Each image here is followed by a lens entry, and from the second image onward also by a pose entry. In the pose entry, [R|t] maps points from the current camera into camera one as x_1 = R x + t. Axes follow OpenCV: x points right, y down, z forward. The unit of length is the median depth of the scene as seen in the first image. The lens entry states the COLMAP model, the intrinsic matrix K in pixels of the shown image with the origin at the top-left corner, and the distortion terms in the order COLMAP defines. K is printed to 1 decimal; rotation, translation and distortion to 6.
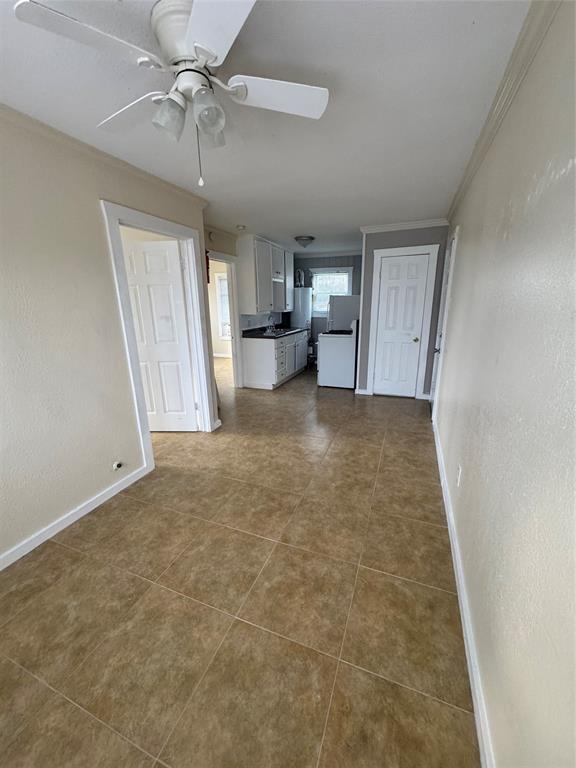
lens RADIAL K [[304.1, 0, 288.0], [0, 304.1, 384.0], [0, 0, 1]] dist [0.000146, 0.000217]
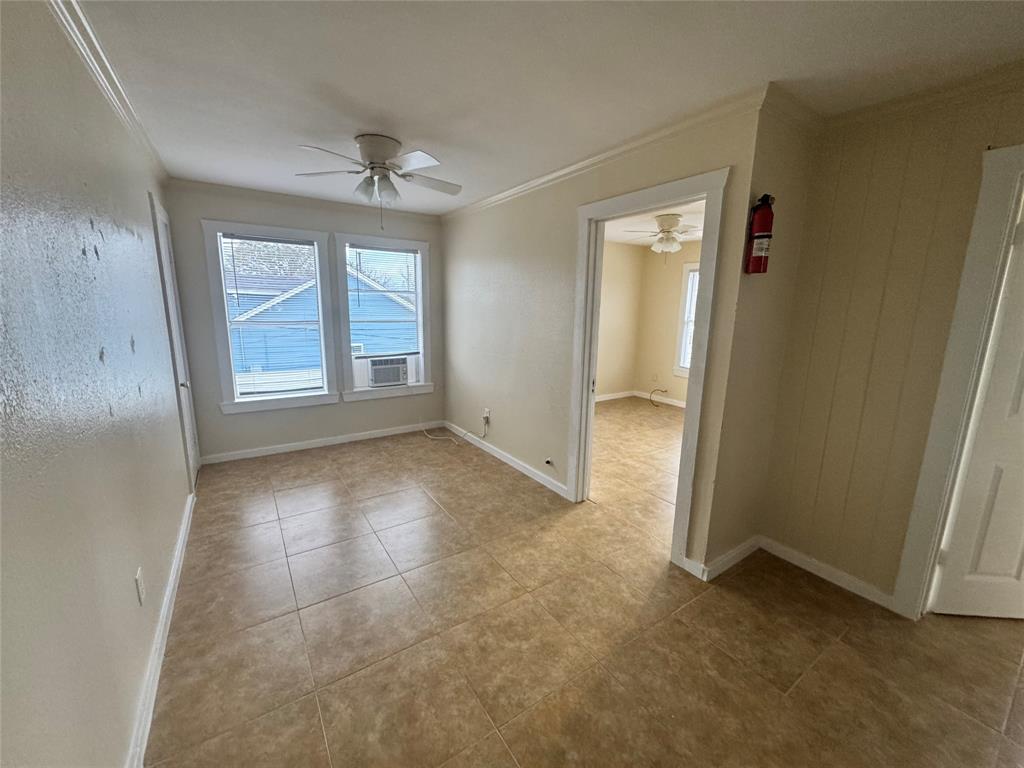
lens RADIAL K [[405.5, 0, 512.0], [0, 405.5, 384.0], [0, 0, 1]] dist [0.000146, 0.000217]
pose [[-0.567993, 0.158069, -0.807711, 0.600835], [-0.228139, 0.912690, 0.339043, -0.424719], [0.790782, 0.376844, -0.482340, 1.503734]]
